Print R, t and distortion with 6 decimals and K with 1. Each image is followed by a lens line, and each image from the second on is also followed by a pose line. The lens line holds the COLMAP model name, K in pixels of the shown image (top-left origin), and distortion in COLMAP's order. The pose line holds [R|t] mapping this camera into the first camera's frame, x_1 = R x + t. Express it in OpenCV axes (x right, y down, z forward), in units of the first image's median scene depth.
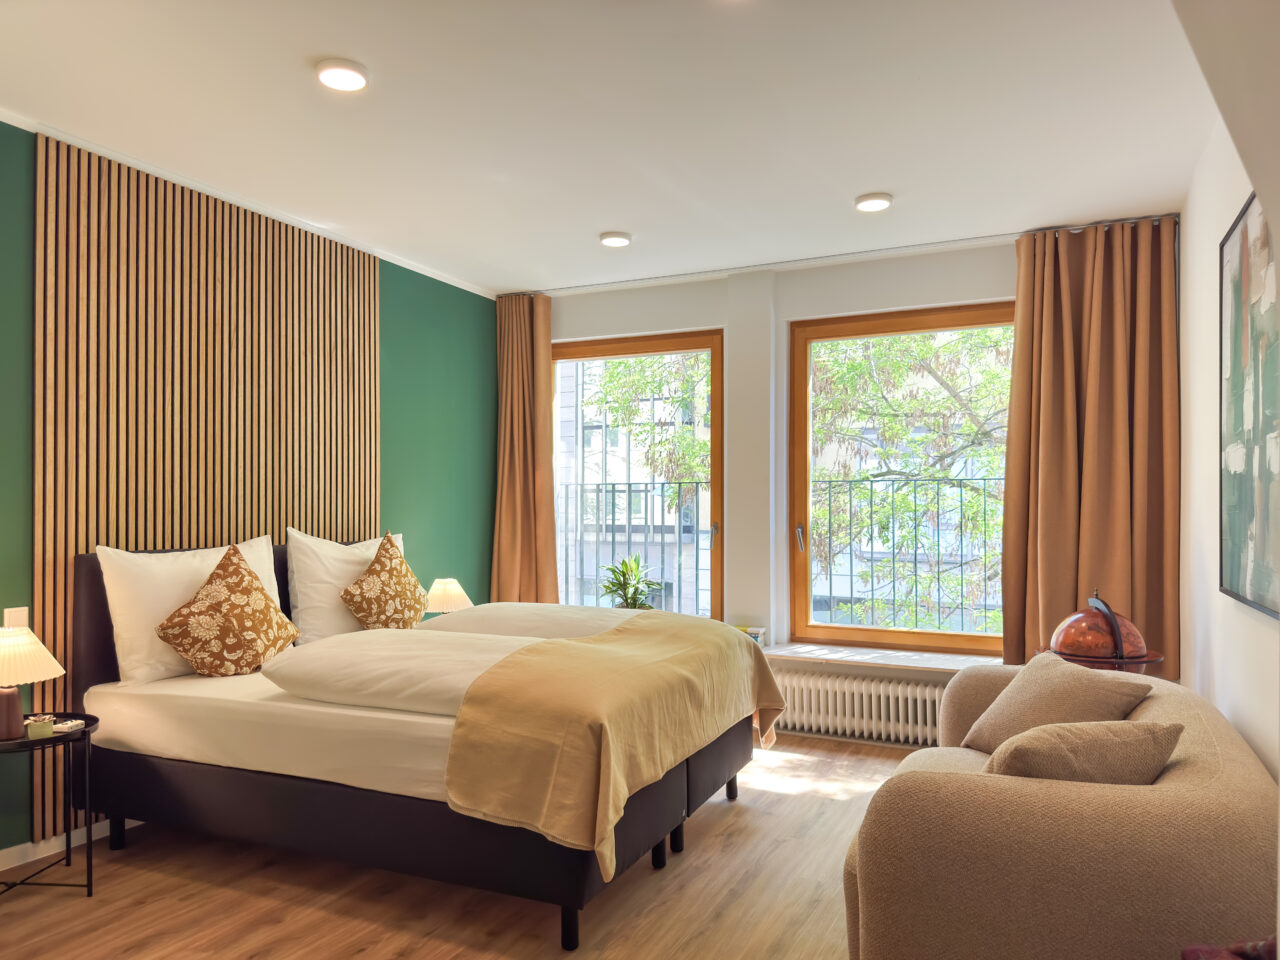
lens RADIAL K [[908.7, 0, 640.0], [0, 908.7, 480.0], [0, 0, 1]] dist [0.001015, -0.002229]
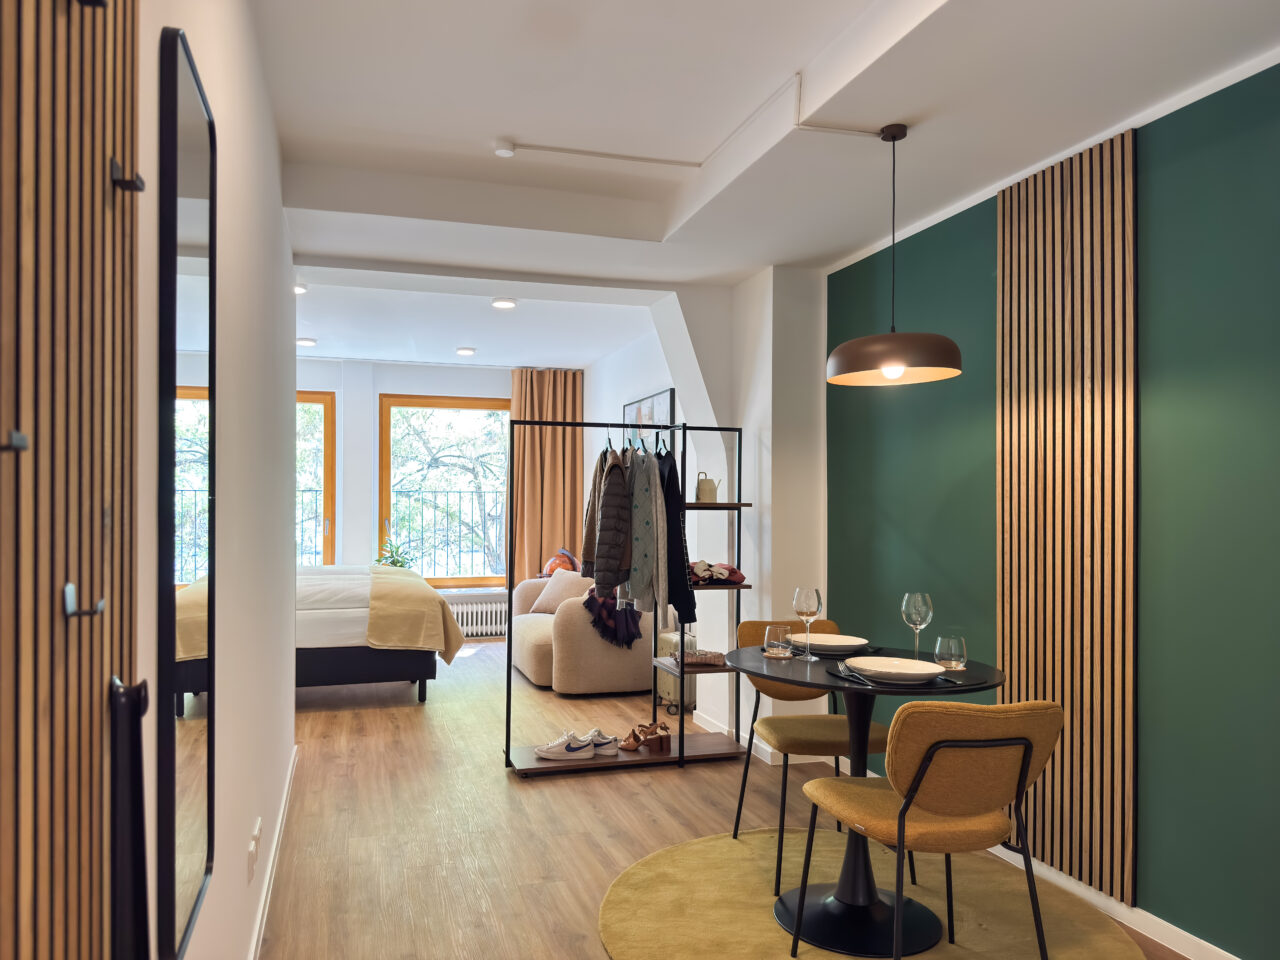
lens RADIAL K [[908.7, 0, 640.0], [0, 908.7, 480.0], [0, 0, 1]] dist [0.001015, -0.002229]
pose [[0.715399, 0.023252, 0.698329, -0.774093], [-0.025119, 0.999656, -0.007552, -0.021879], [-0.698264, -0.012138, 0.715737, -0.602938]]
